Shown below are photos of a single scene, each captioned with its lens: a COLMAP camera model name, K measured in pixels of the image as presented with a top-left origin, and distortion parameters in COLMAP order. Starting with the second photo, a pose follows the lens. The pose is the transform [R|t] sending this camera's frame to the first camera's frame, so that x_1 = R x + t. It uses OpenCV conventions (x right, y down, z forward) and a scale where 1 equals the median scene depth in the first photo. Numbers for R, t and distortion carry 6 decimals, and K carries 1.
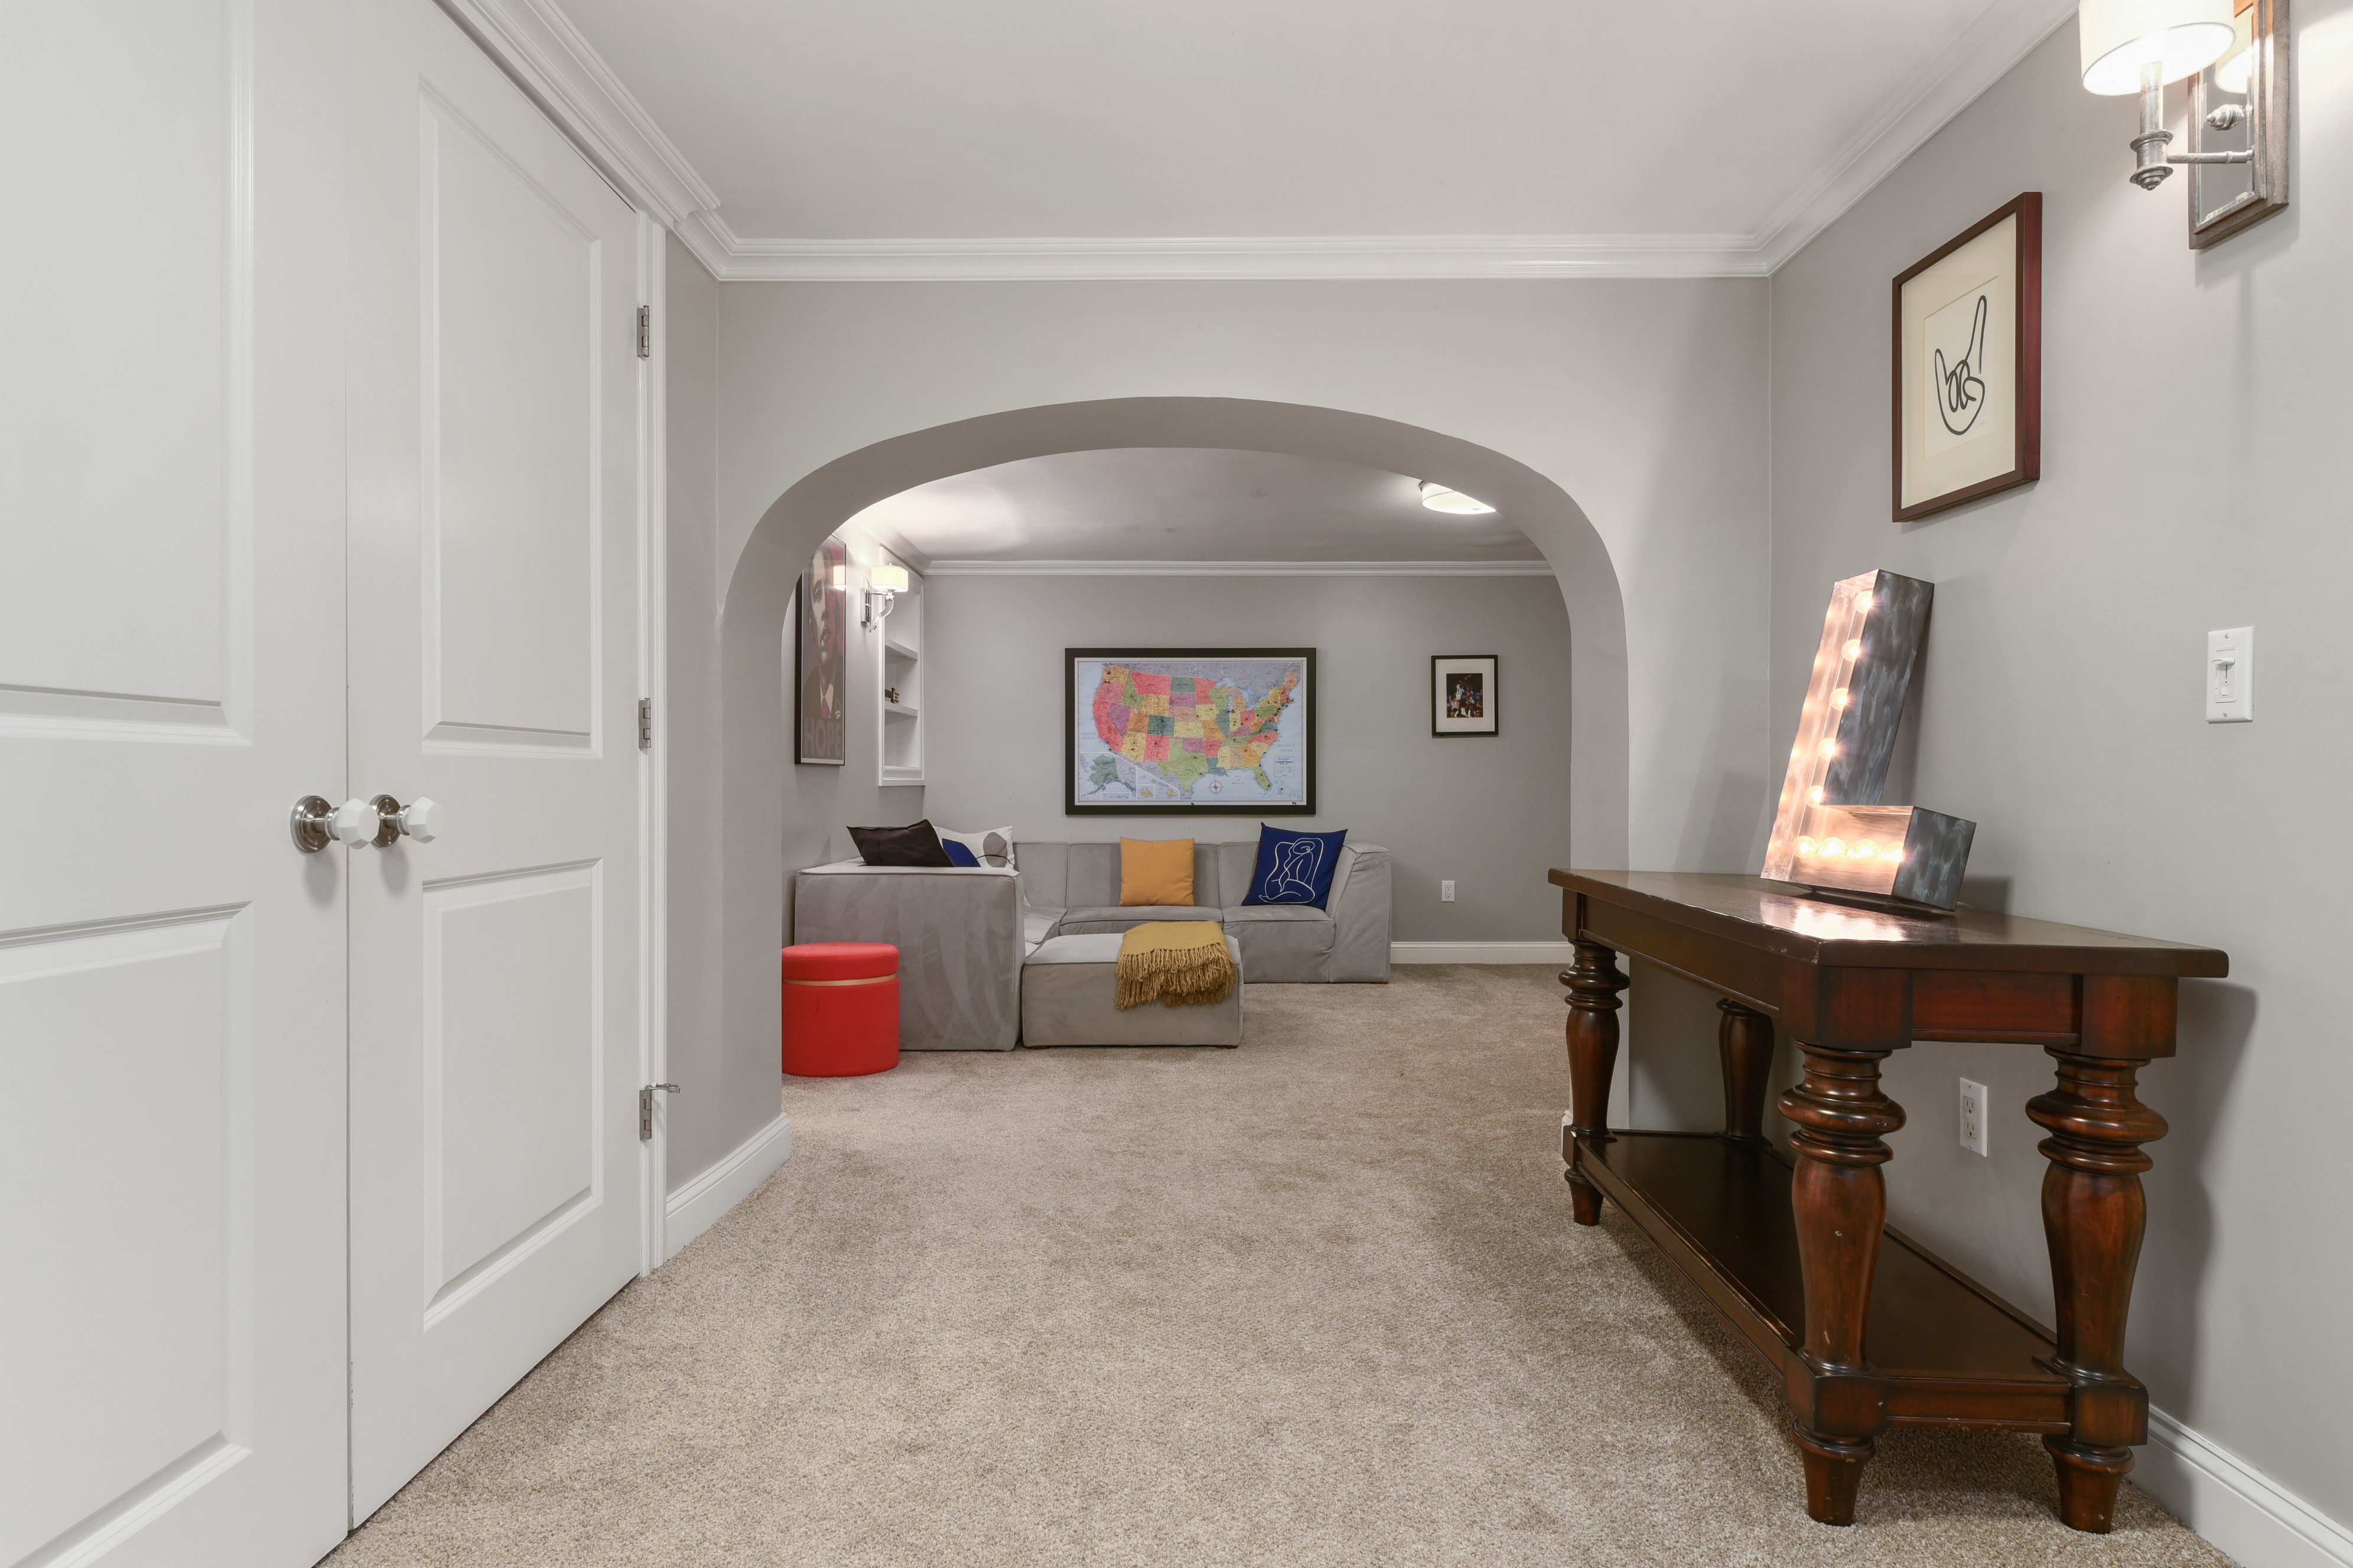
lens RADIAL K [[1331.1, 0, 1171.5], [0, 1331.1, 778.6], [0, 0, 1]] dist [0.000577, -0.000012]
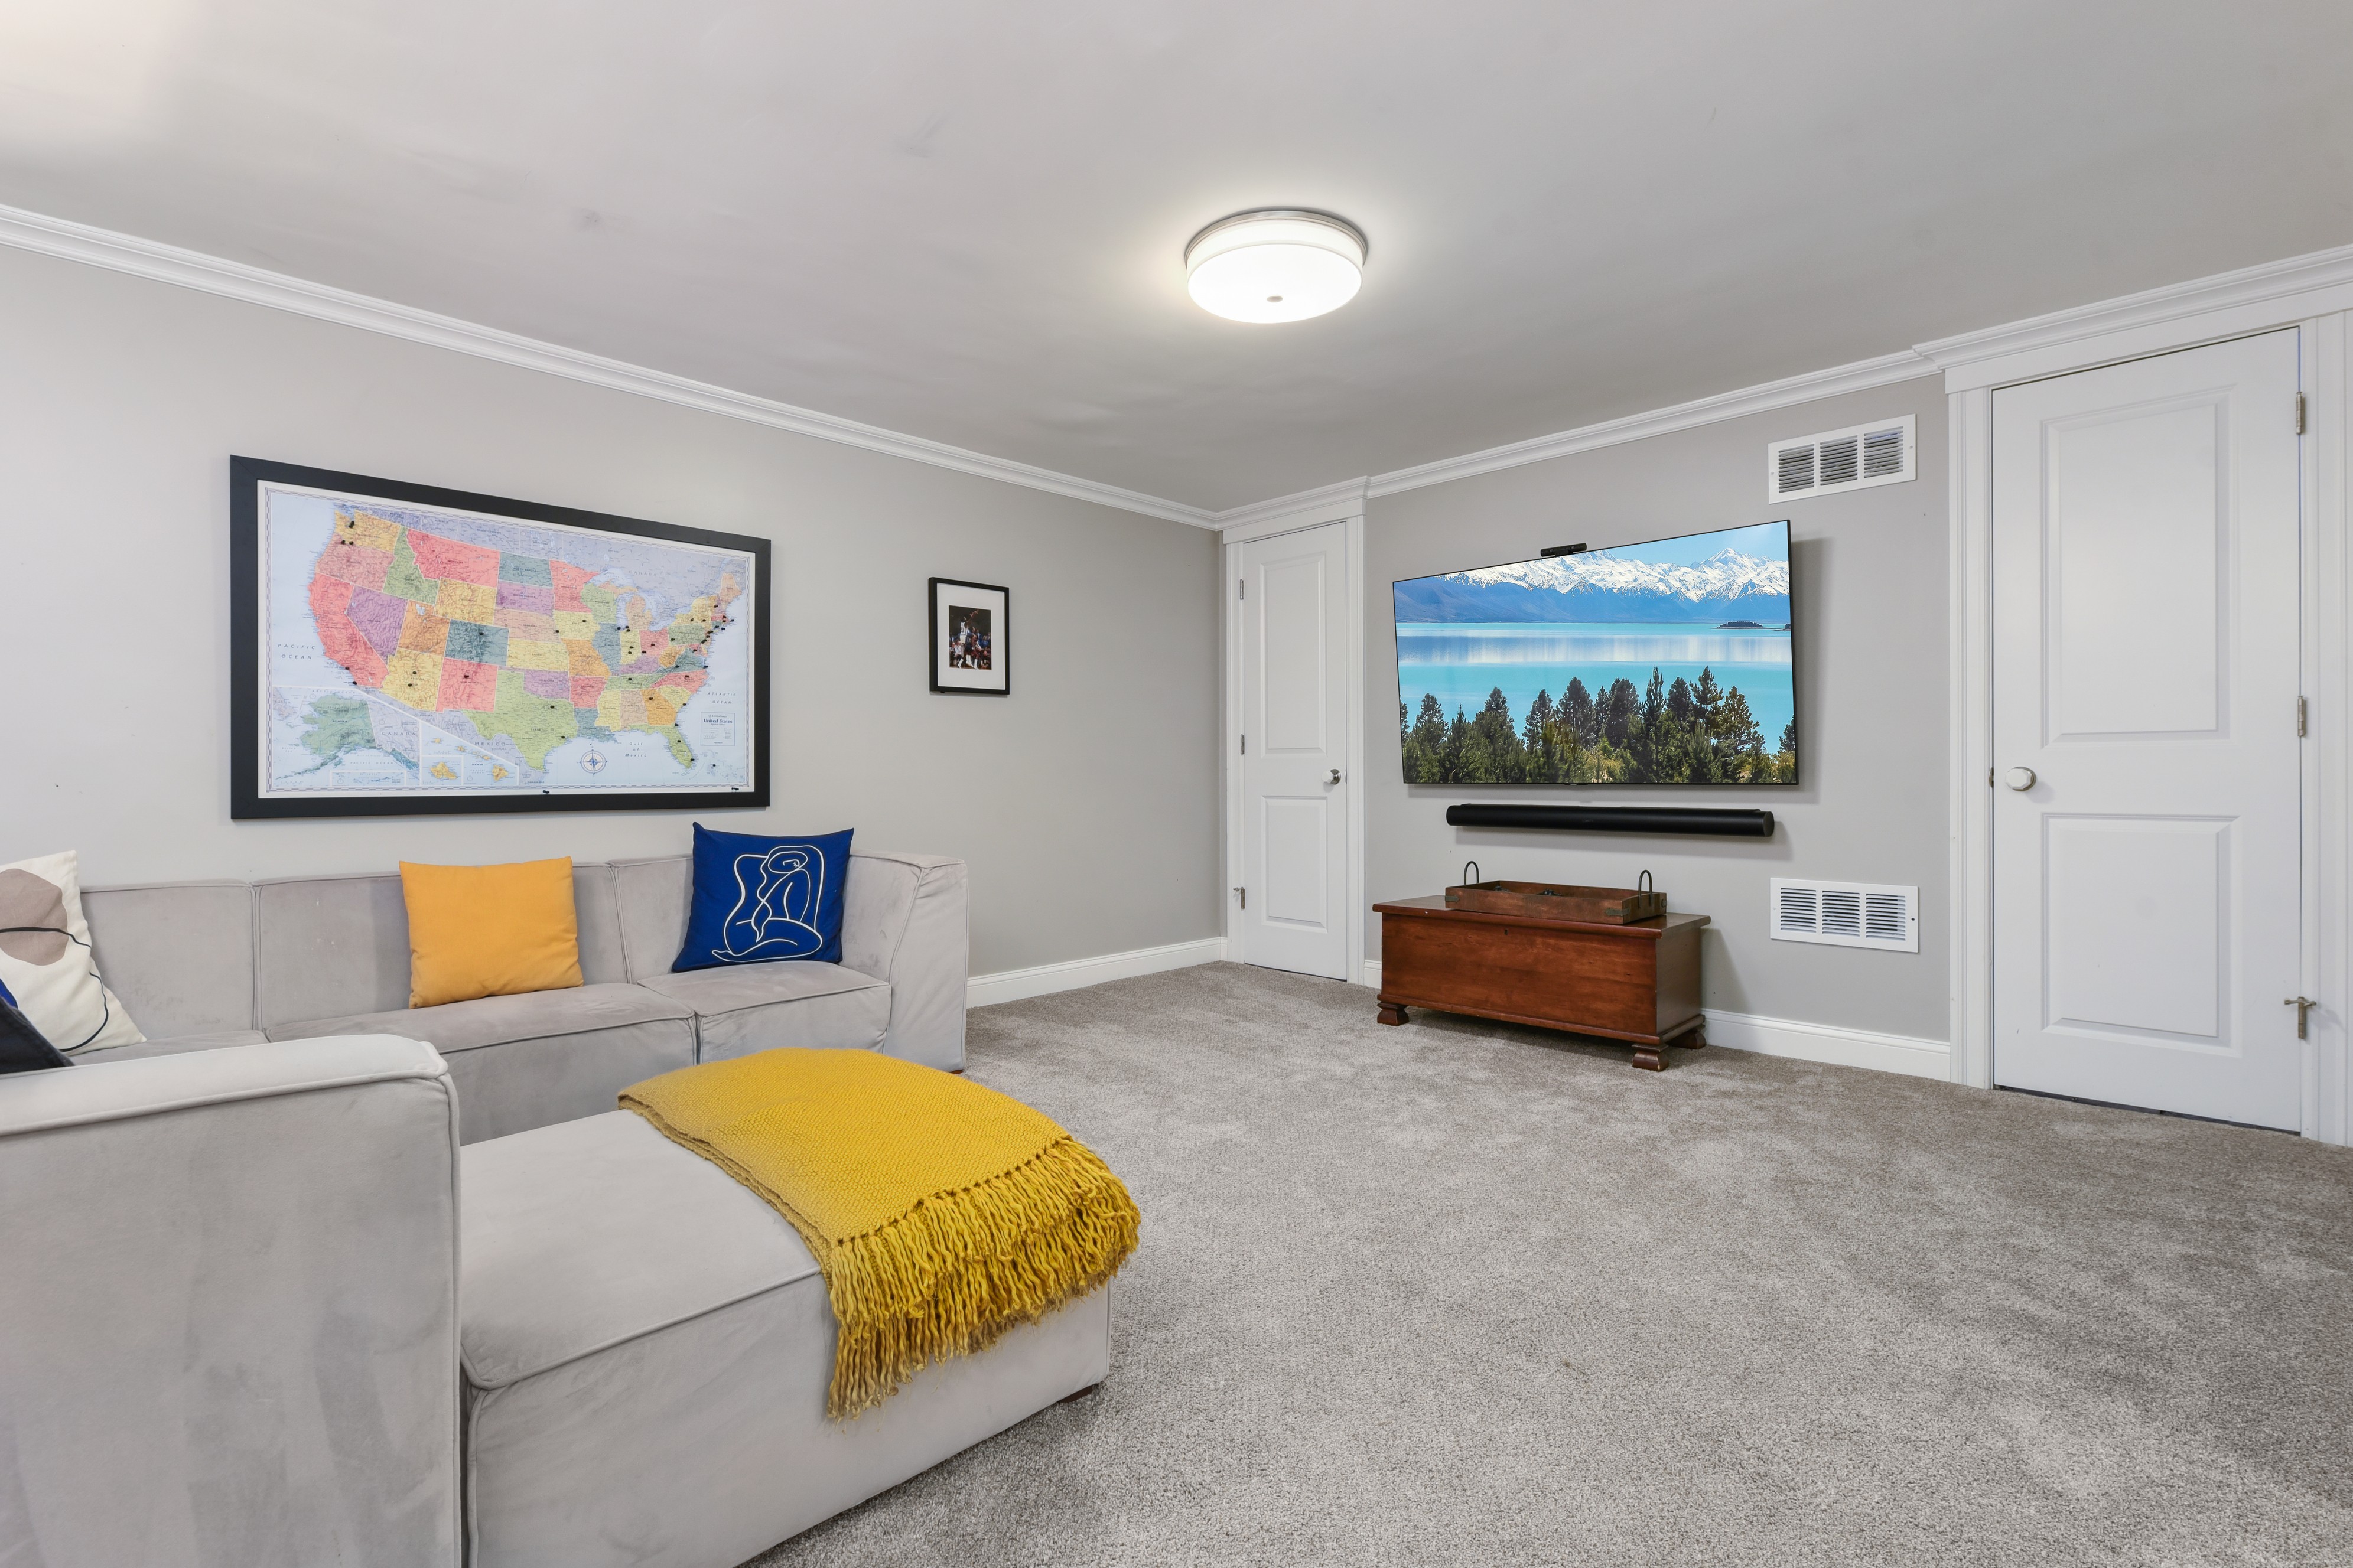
lens RADIAL K [[1063.7, 0, 1180.0], [0, 1063.7, 775.9], [0, 0, 1]] dist [0.005863, -0.000663]
pose [[0.706254, -0.000991, 0.707958, -0.109535], [0.000371, 0.999999, 0.001030, 0.012014], [-0.707959, -0.000465, 0.706254, 0.510046]]
